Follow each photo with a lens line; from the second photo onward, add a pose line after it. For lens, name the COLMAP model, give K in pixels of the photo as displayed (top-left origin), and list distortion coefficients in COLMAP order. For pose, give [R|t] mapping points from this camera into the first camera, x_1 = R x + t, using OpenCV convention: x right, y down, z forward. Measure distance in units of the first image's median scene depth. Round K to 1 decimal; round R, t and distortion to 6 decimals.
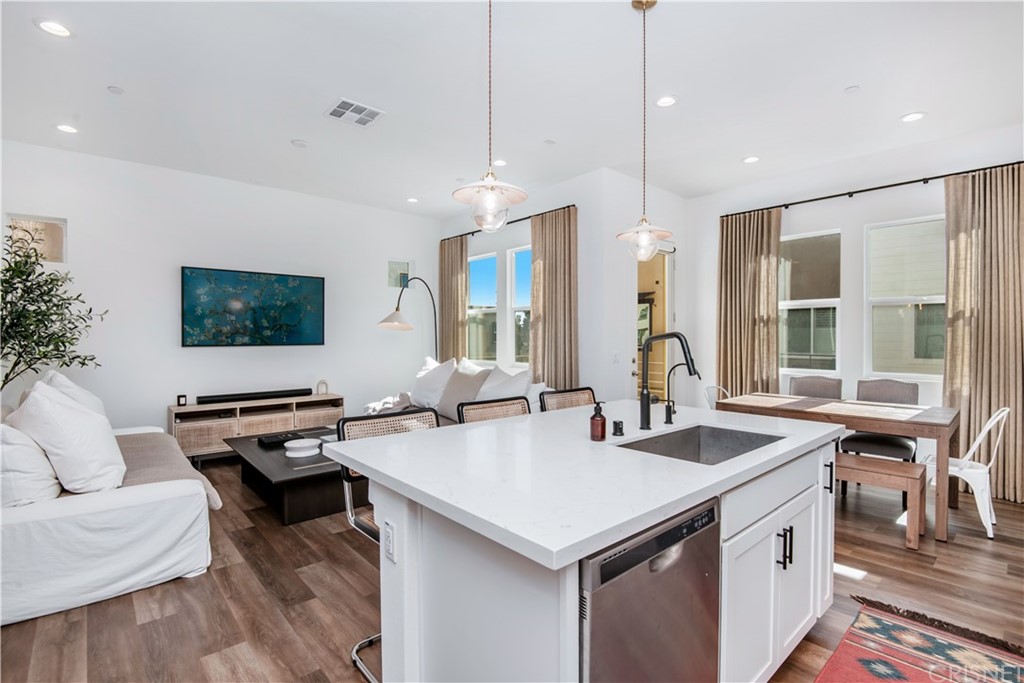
lens RADIAL K [[498.3, 0, 512.0], [0, 498.3, 341.5], [0, 0, 1]] dist [-0.000296, -0.000330]
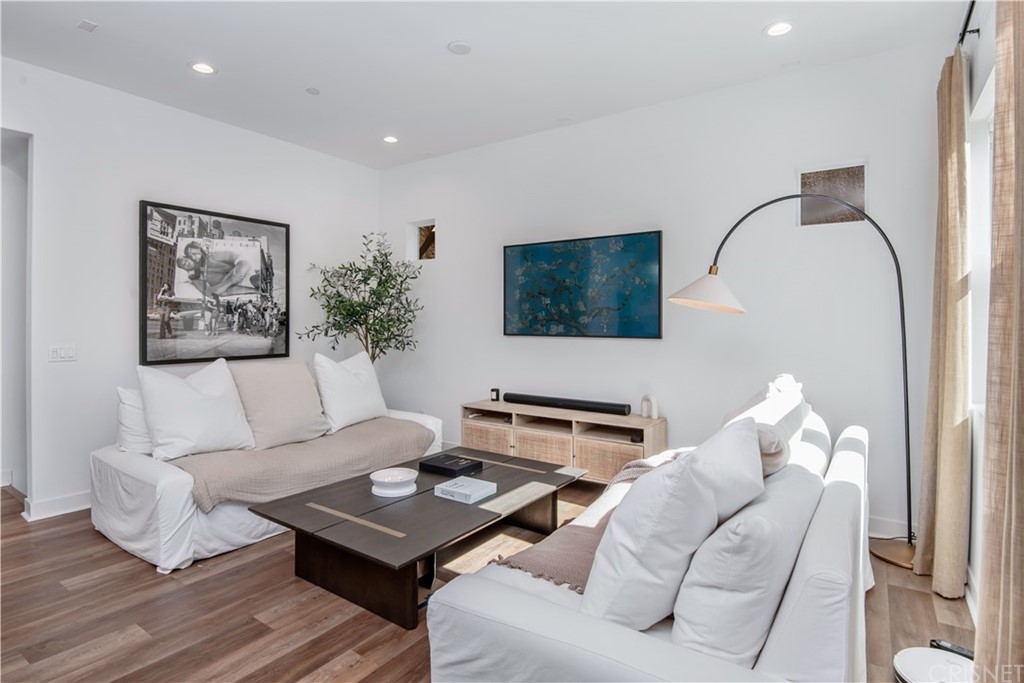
lens RADIAL K [[534.5, 0, 509.7], [0, 534.5, 322.7], [0, 0, 1]] dist [0.003670, -0.013166]
pose [[0.201039, -0.000181, -0.979583, 0.277463], [-0.015892, 0.999868, -0.003446, -0.009216], [0.979454, 0.016260, 0.201009, 0.792783]]
